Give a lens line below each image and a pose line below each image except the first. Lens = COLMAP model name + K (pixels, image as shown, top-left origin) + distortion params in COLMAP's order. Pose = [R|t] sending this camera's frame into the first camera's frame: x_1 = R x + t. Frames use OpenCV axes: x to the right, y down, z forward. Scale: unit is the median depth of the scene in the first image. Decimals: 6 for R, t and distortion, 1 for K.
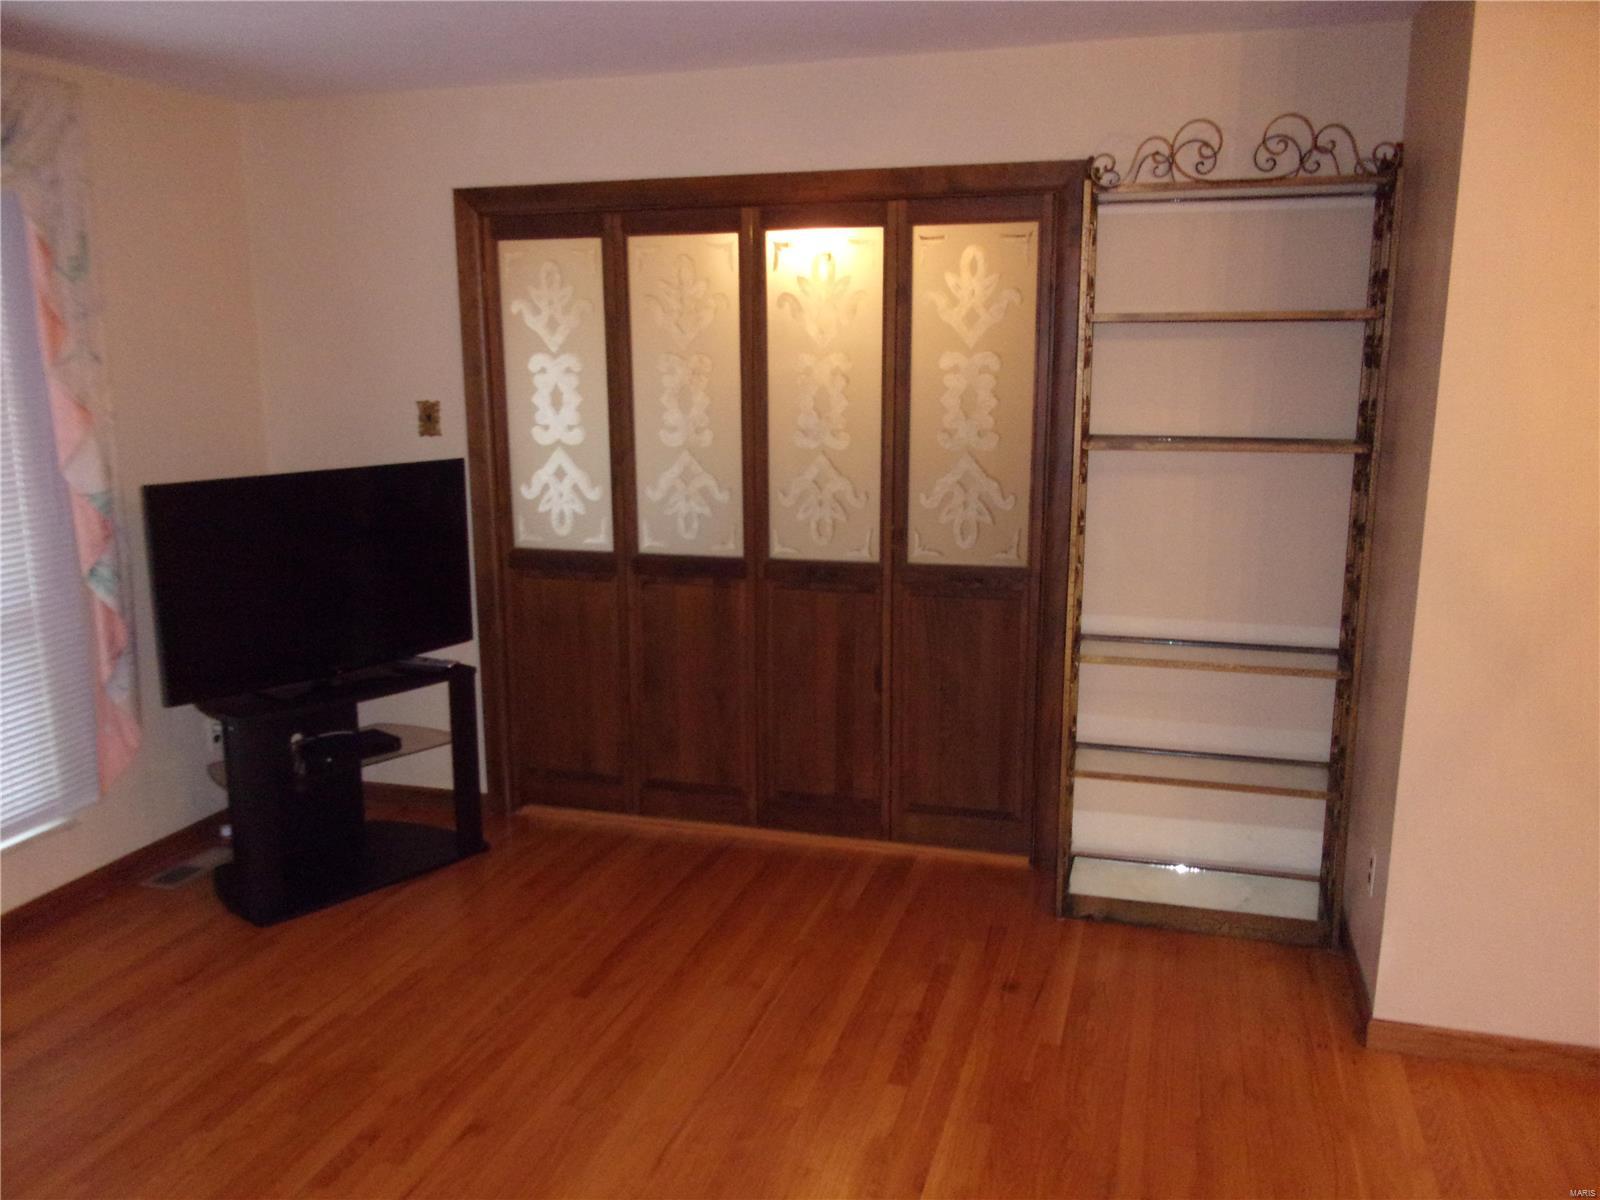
lens RADIAL K [[1316.9, 0, 800.0], [0, 1316.9, 600.0], [0, 0, 1]] dist [-0.004773, -0.003470]
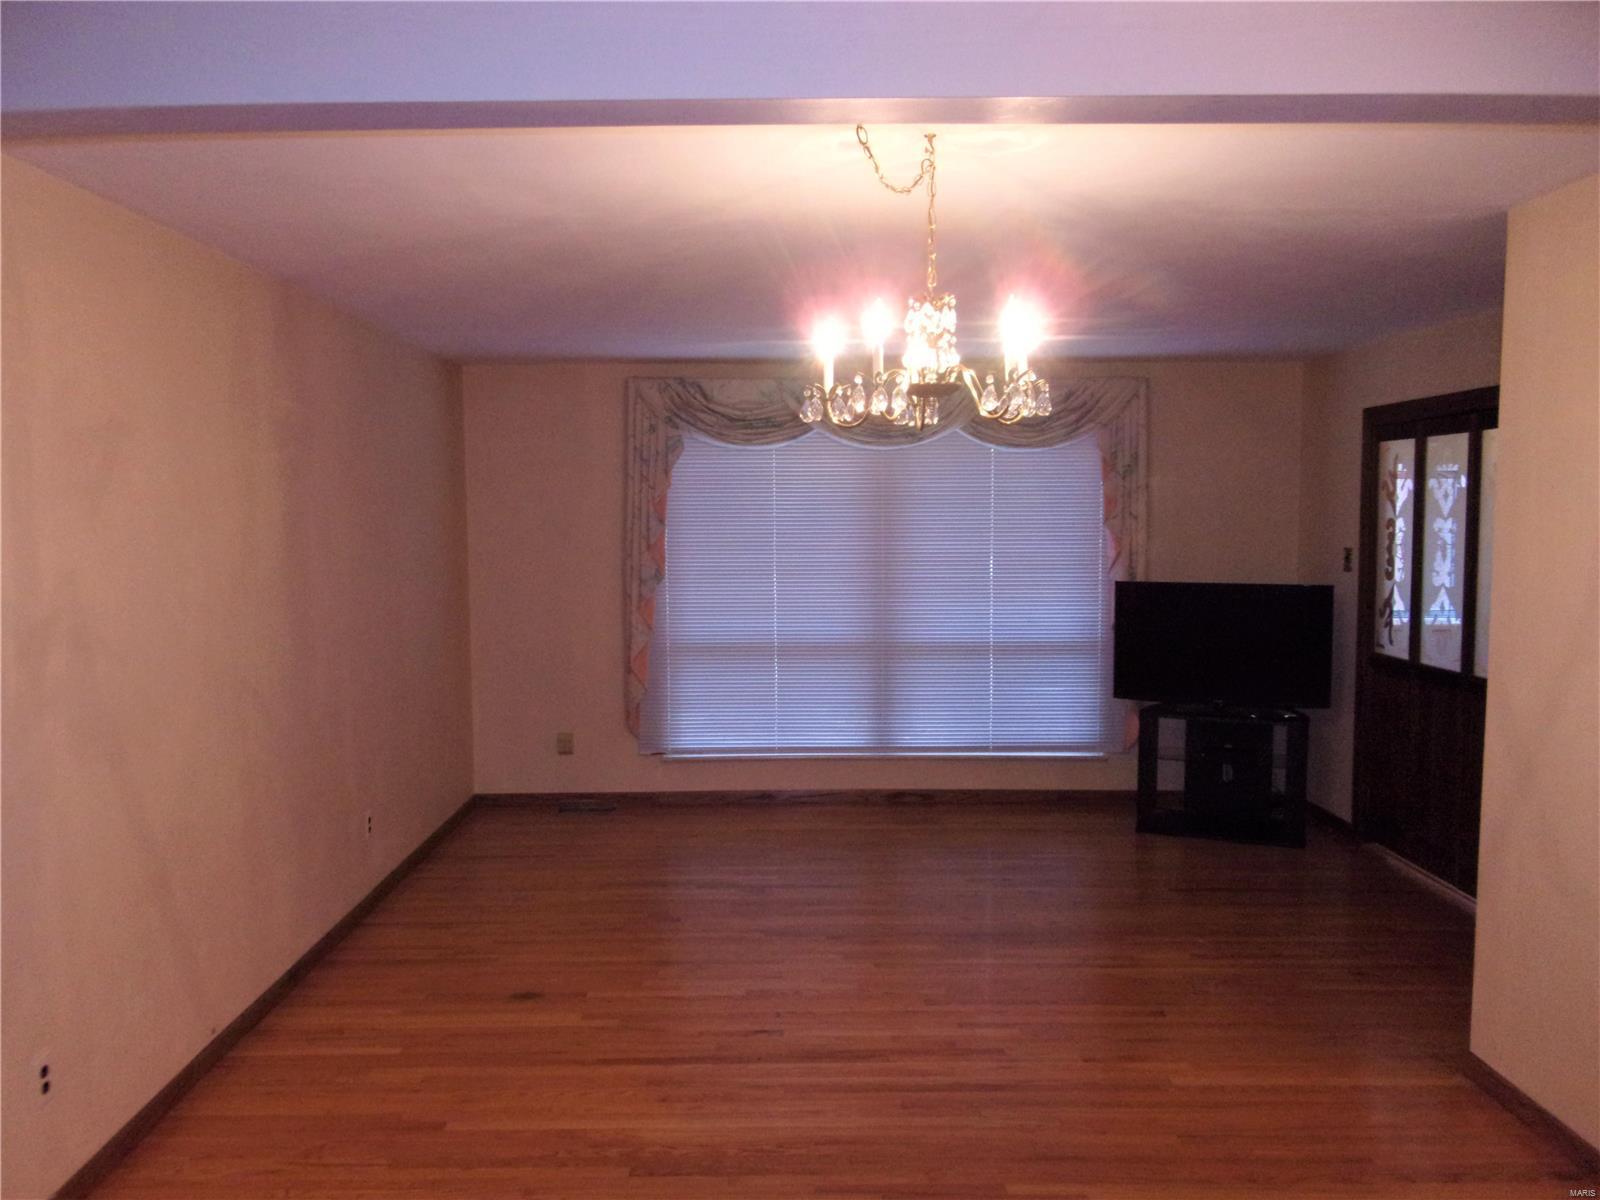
lens RADIAL K [[1316.9, 0, 800.0], [0, 1316.9, 600.0], [0, 0, 1]] dist [-0.004773, -0.003470]
pose [[0.315919, 0.074594, -0.945849, 0.998250], [-0.175695, 0.984262, 0.018940, -0.013754], [0.932377, 0.160197, 0.324053, -0.052200]]
